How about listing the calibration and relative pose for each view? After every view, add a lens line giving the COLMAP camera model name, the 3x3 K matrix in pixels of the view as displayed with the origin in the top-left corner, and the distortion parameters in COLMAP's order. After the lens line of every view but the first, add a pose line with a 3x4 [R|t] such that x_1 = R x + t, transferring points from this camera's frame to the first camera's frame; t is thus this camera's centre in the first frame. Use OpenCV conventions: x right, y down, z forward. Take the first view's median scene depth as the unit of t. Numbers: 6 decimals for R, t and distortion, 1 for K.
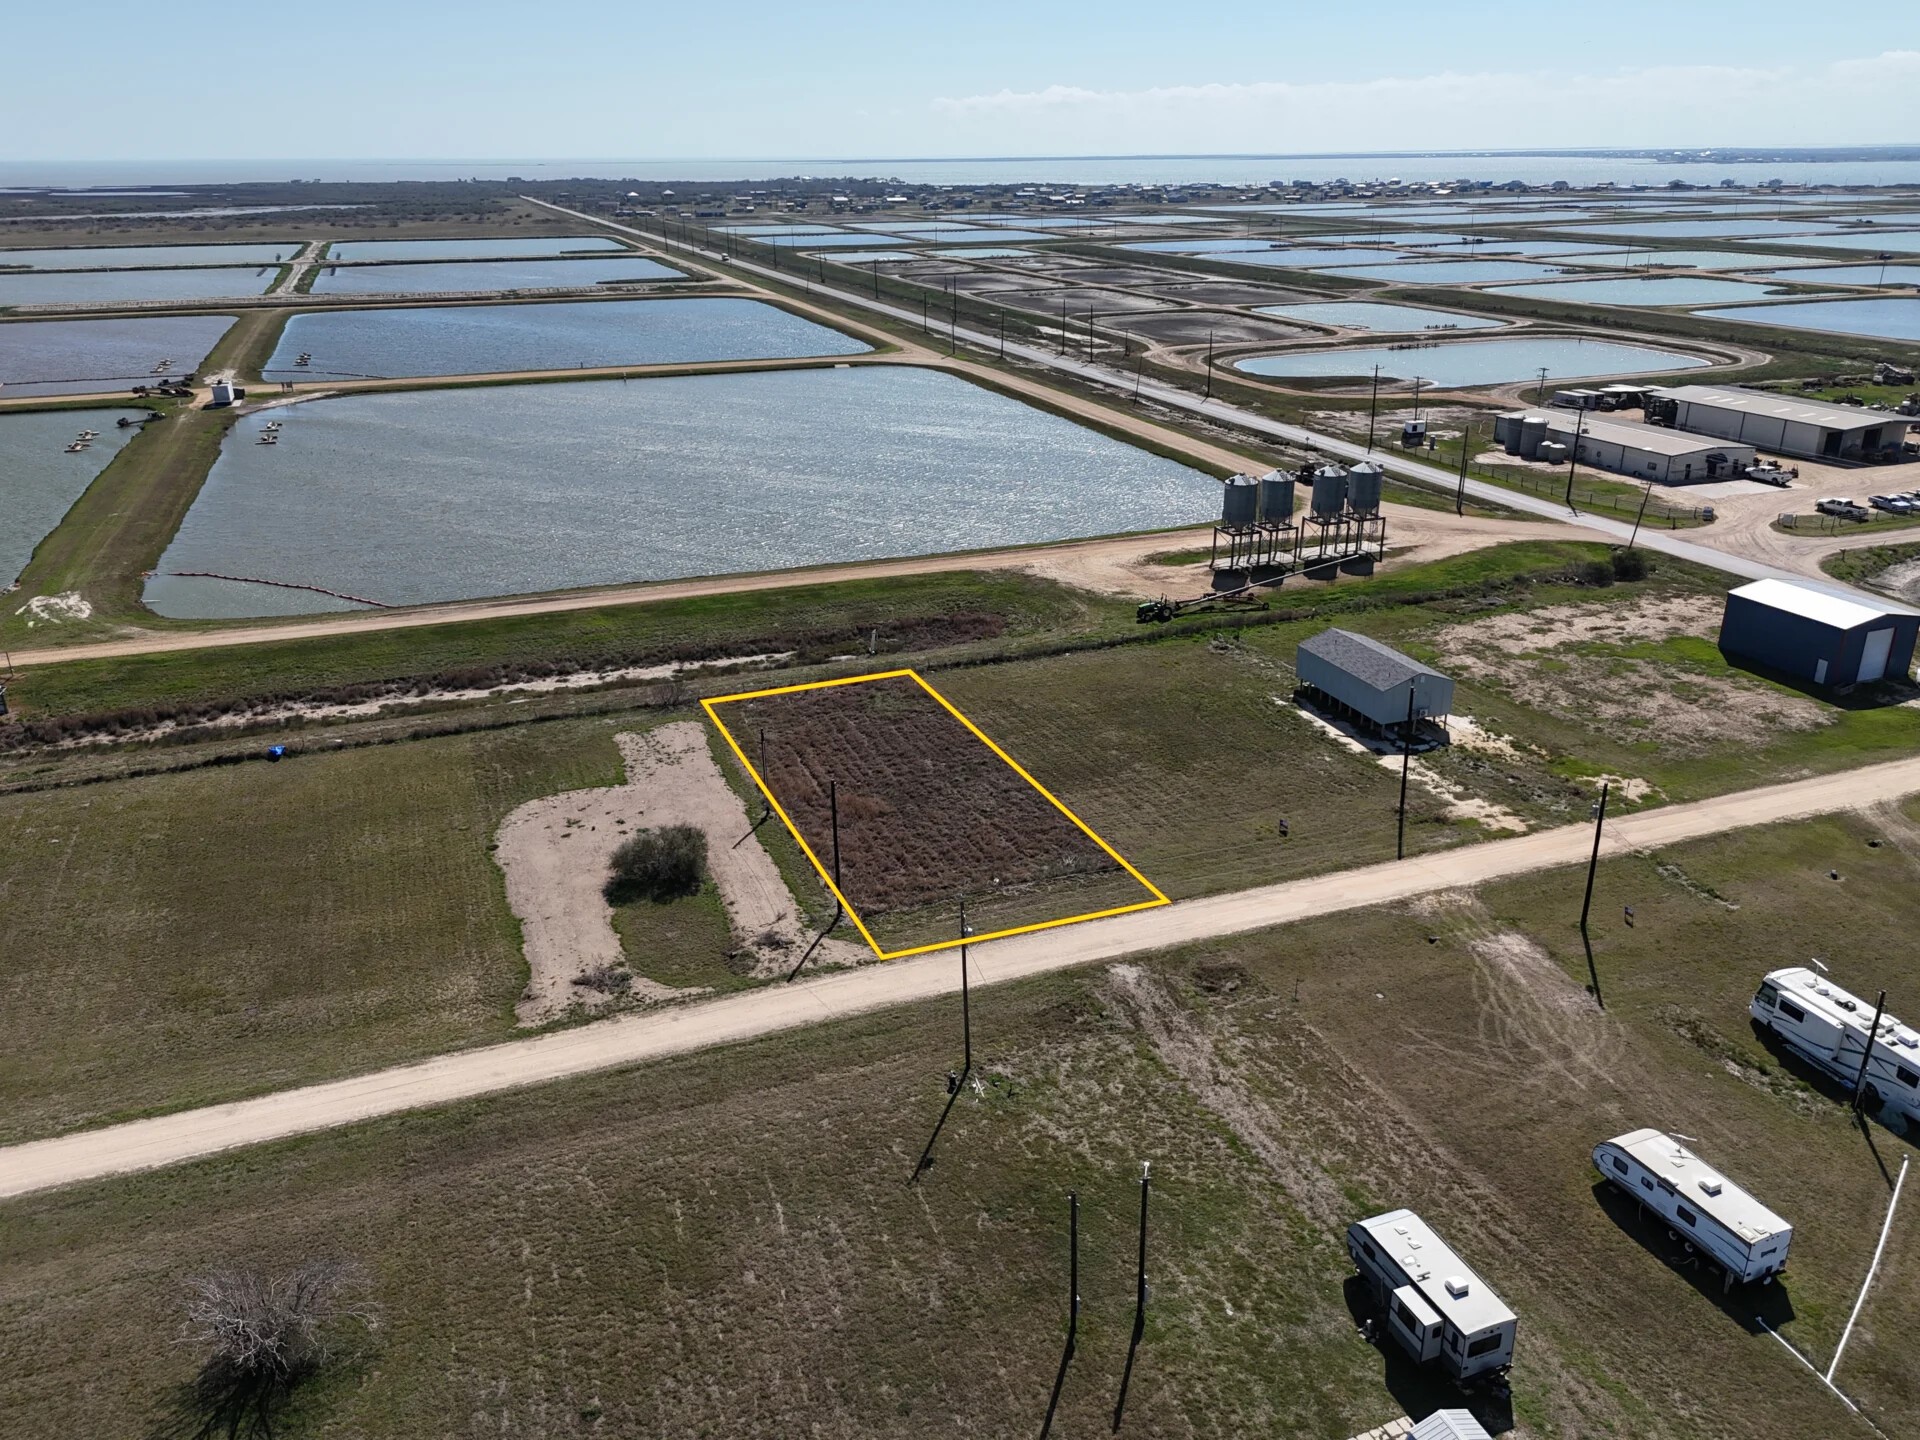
lens RADIAL K [[1411.0, 0, 967.0], [0, 1411.0, 736.4], [0, 0, 1]] dist [0.057608, -0.049060]
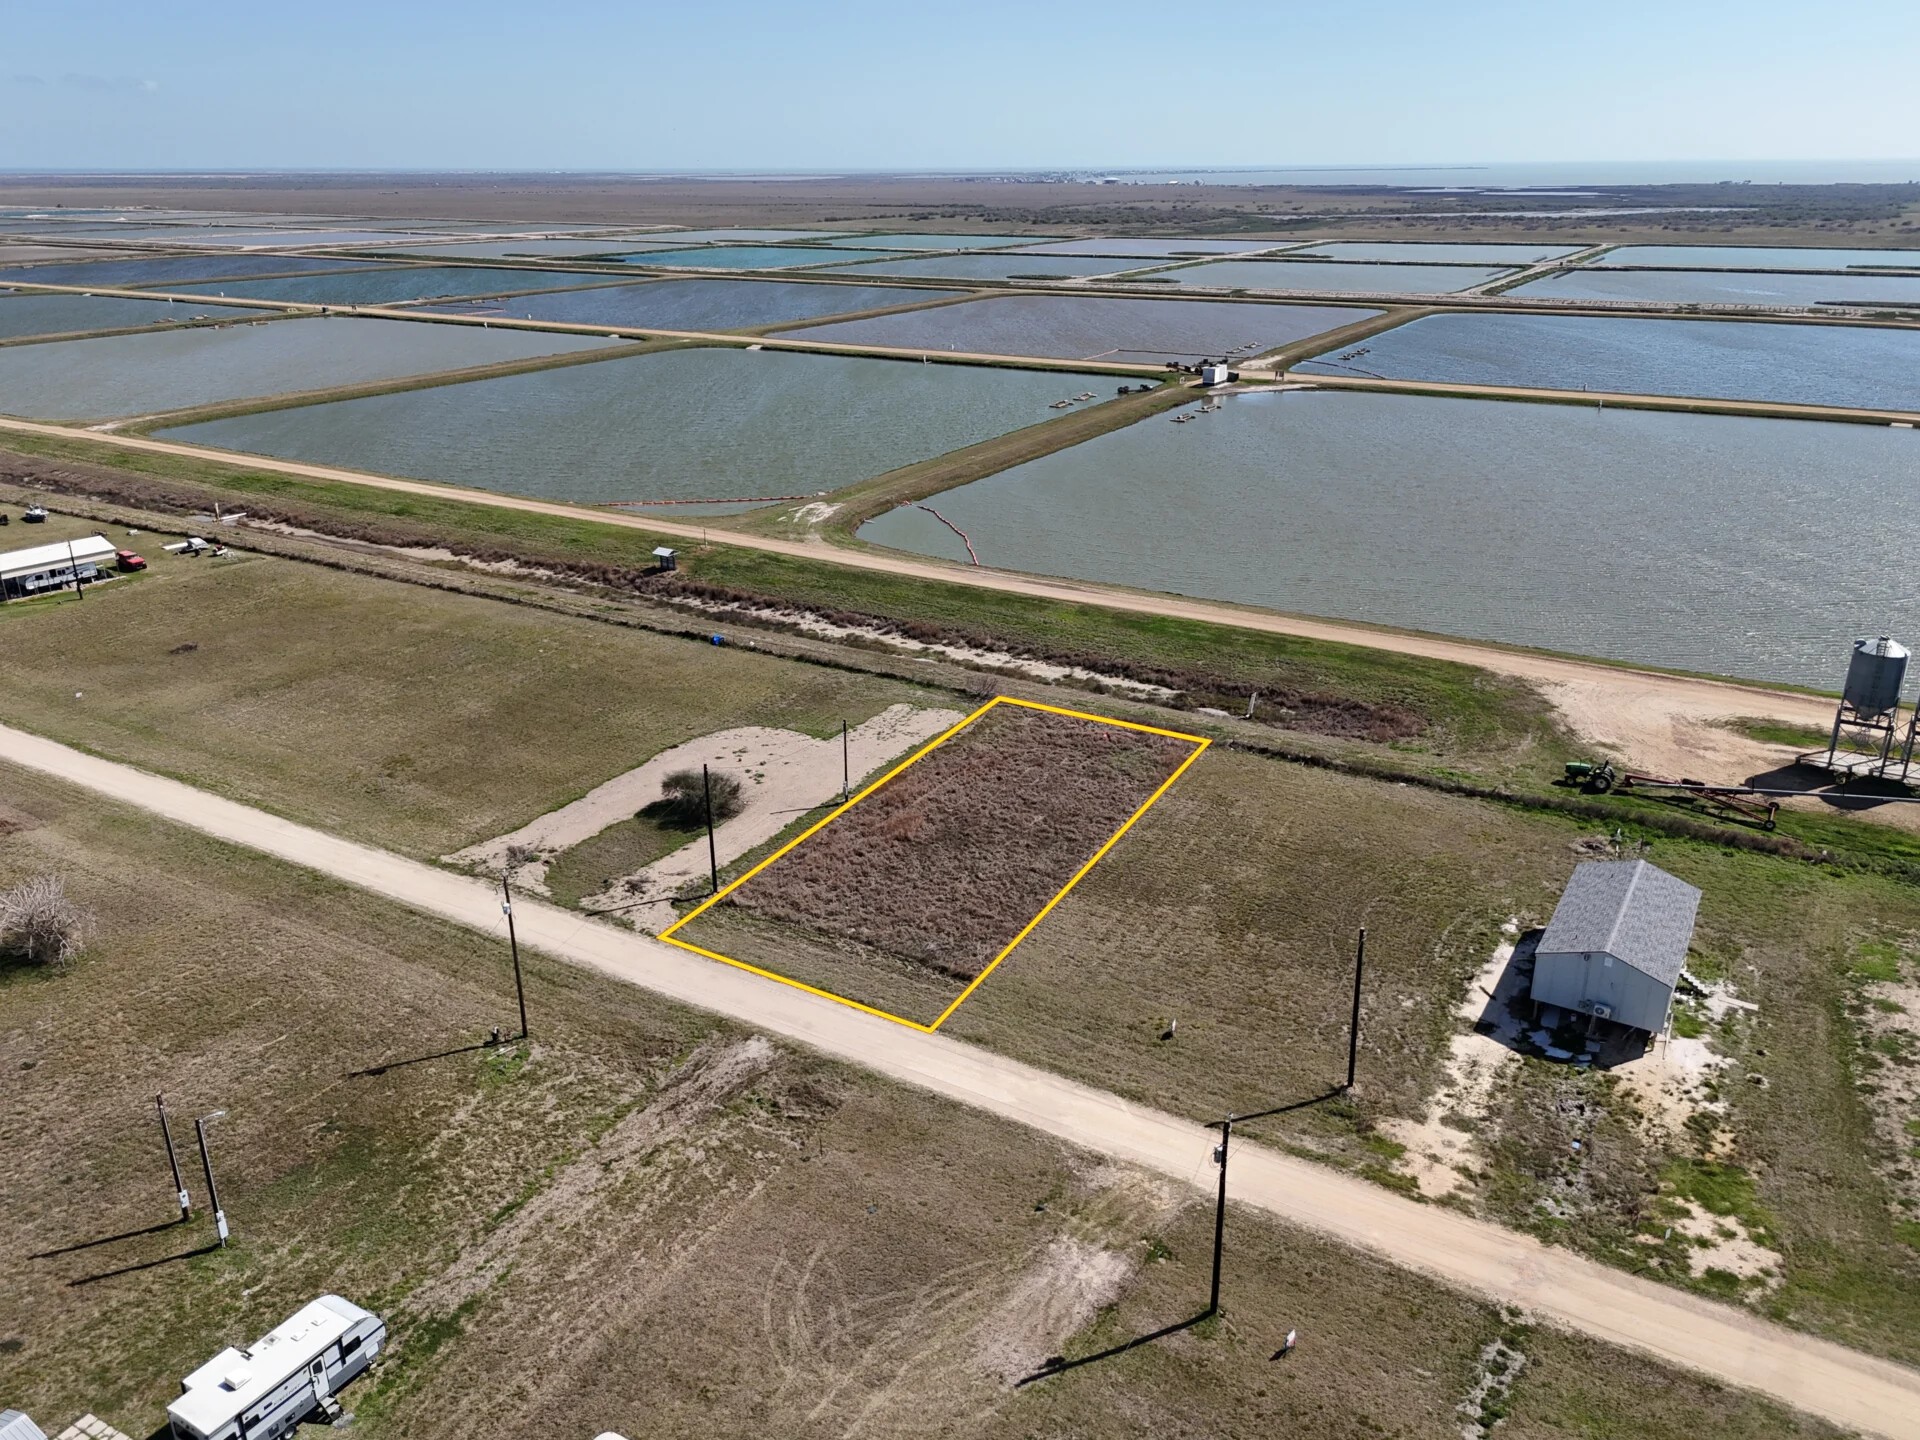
lens RADIAL K [[1411.0, 0, 967.0], [0, 1411.0, 736.4], [0, 0, 1]] dist [0.057608, -0.049060]
pose [[0.623128, 0.297511, -0.723325, 0.487499], [-0.297815, 0.945412, 0.132297, -0.115880], [0.723199, 0.132979, 0.677716, 0.263650]]
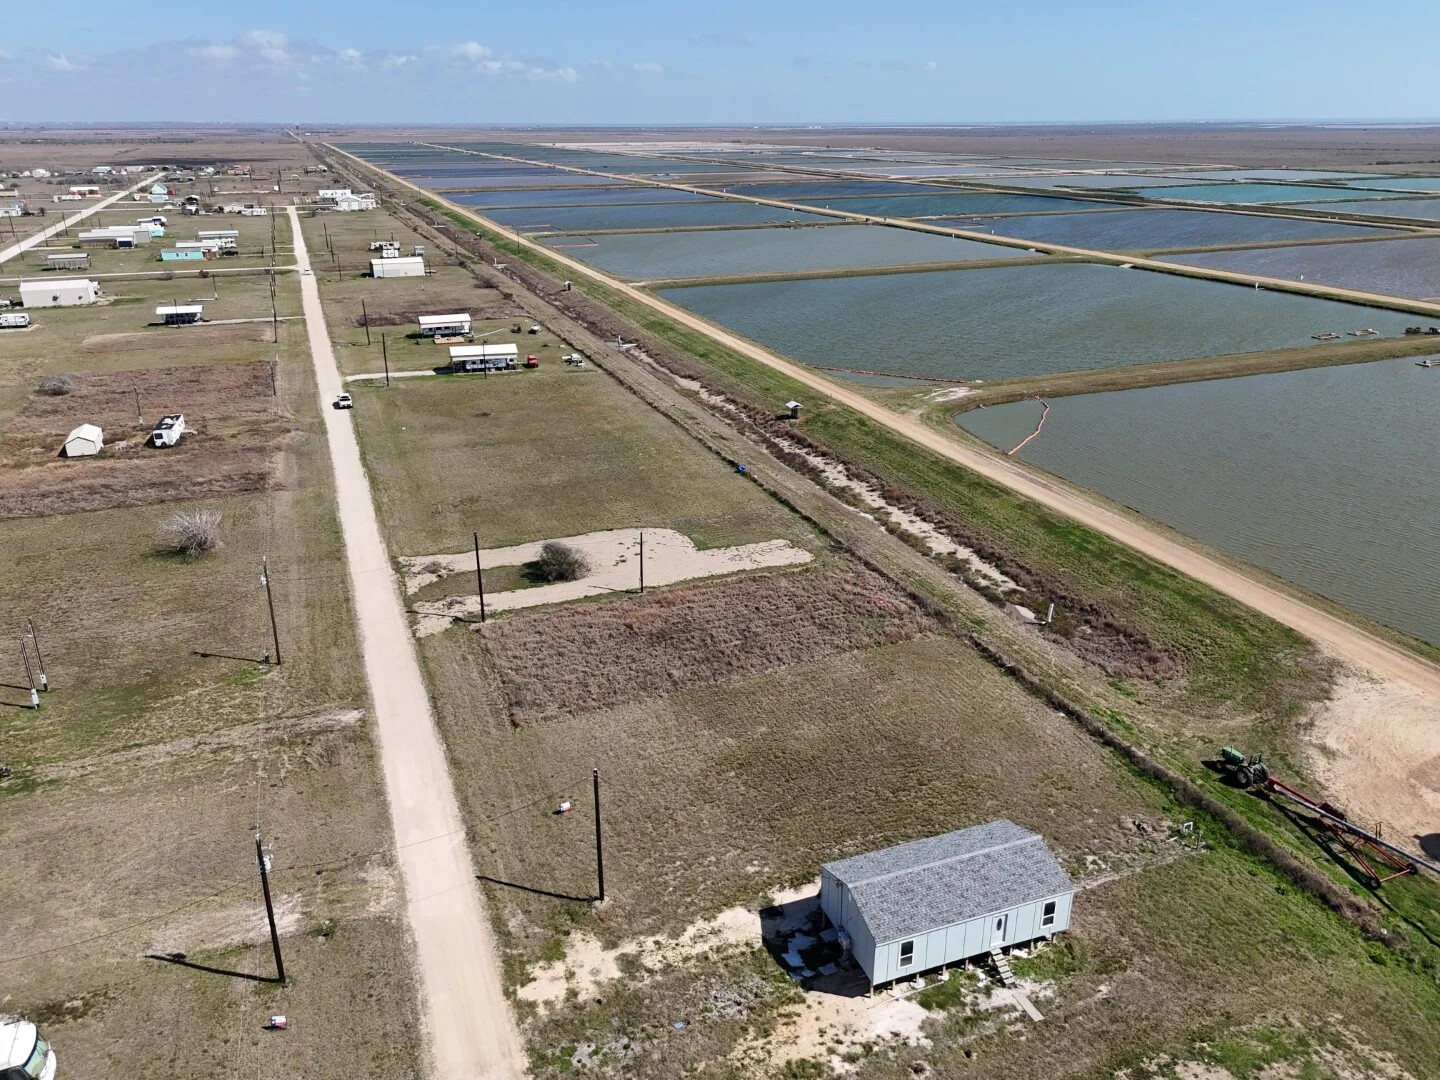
lens RADIAL K [[1058.2, 0, 725.3], [0, 1058.2, 552.3], [0, 0, 1]] dist [0.057608, -0.049060]
pose [[0.013144, 0.383962, -0.923255, 0.610480], [-0.377814, 0.856794, 0.350944, -0.284779], [0.925788, 0.344206, 0.156328, 0.671438]]
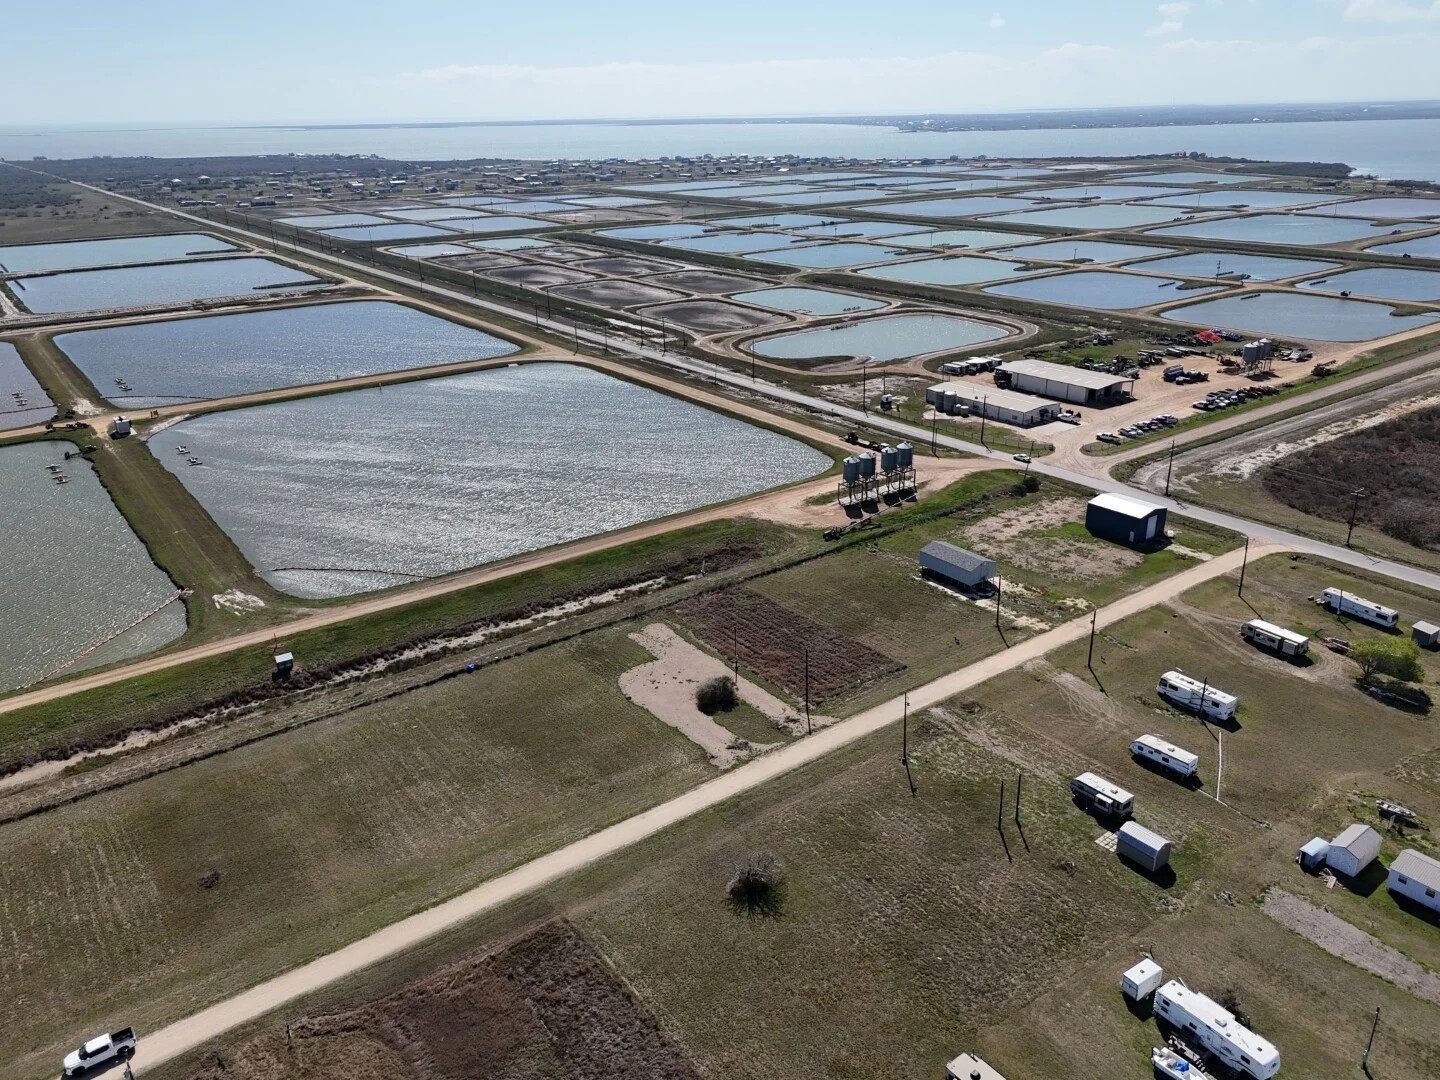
lens RADIAL K [[1064.2, 0, 723.5], [0, 1064.2, 532.8], [0, 0, 1]] dist [0.069592, -0.070319]
pose [[0.962159, -0.108512, 0.249949, -0.410693], [0.112920, 0.993599, -0.003321, -0.108269], [-0.247989, 0.031420, 0.968253, -0.444324]]
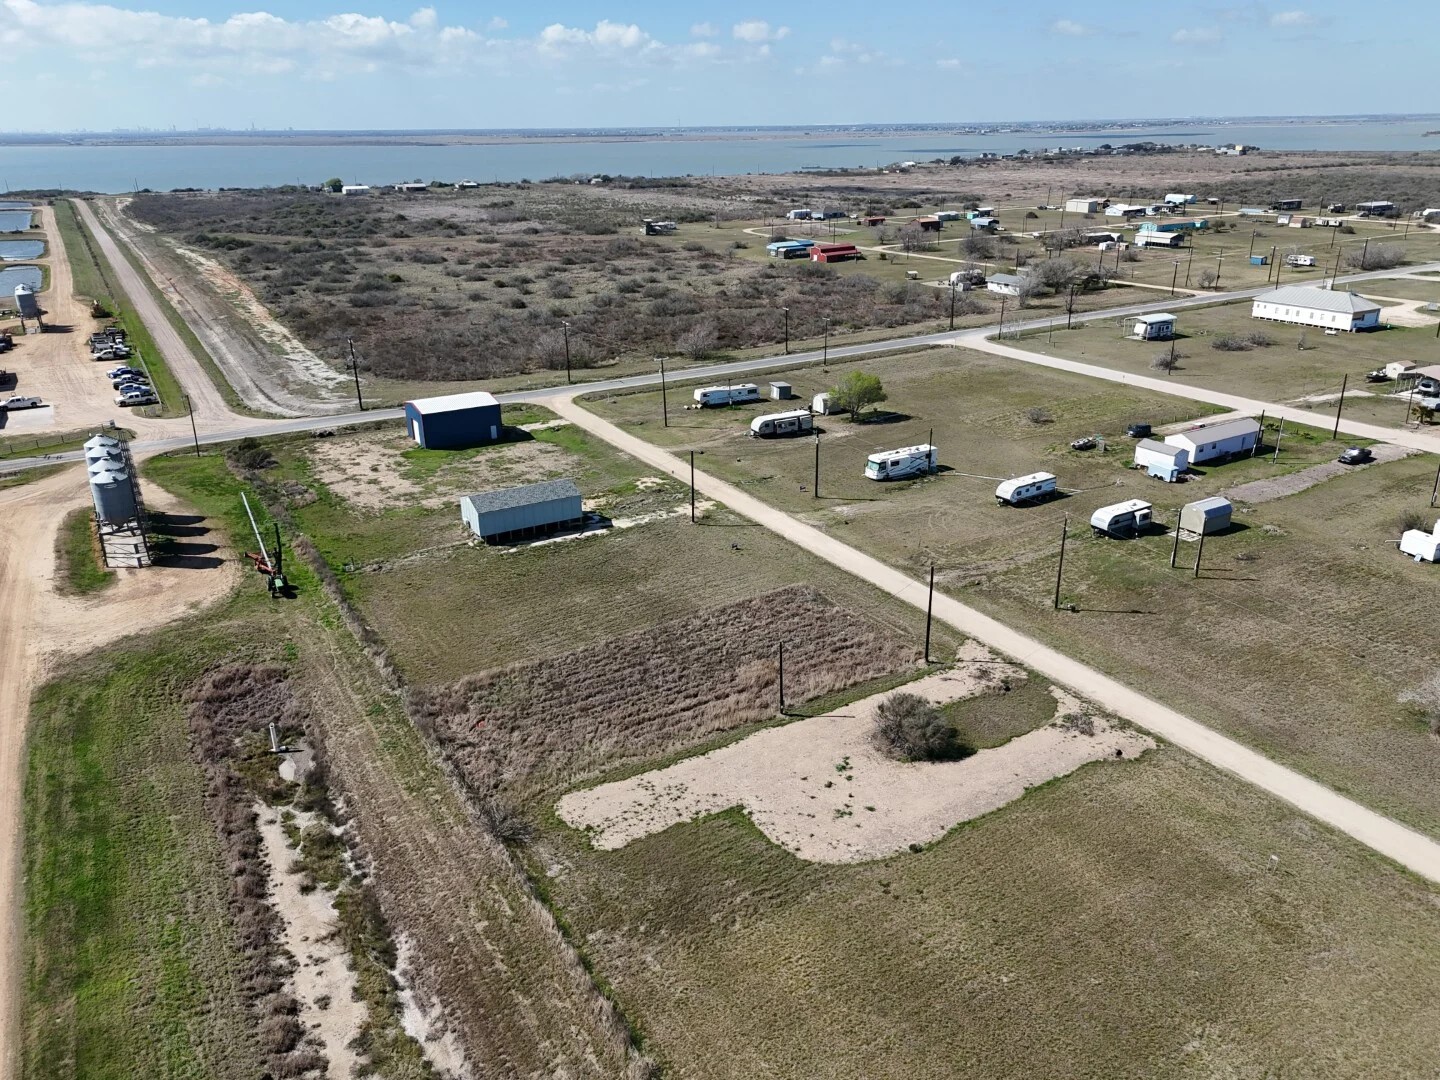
lens RADIAL K [[1058.2, 0, 725.3], [0, 1058.2, 552.3], [0, 0, 1]] dist [0.057608, -0.049060]
pose [[-0.176661, -0.357985, 0.916863, -0.642596], [0.387997, 0.830757, 0.399125, -0.303600], [-0.904571, 0.426250, -0.007866, 0.741194]]
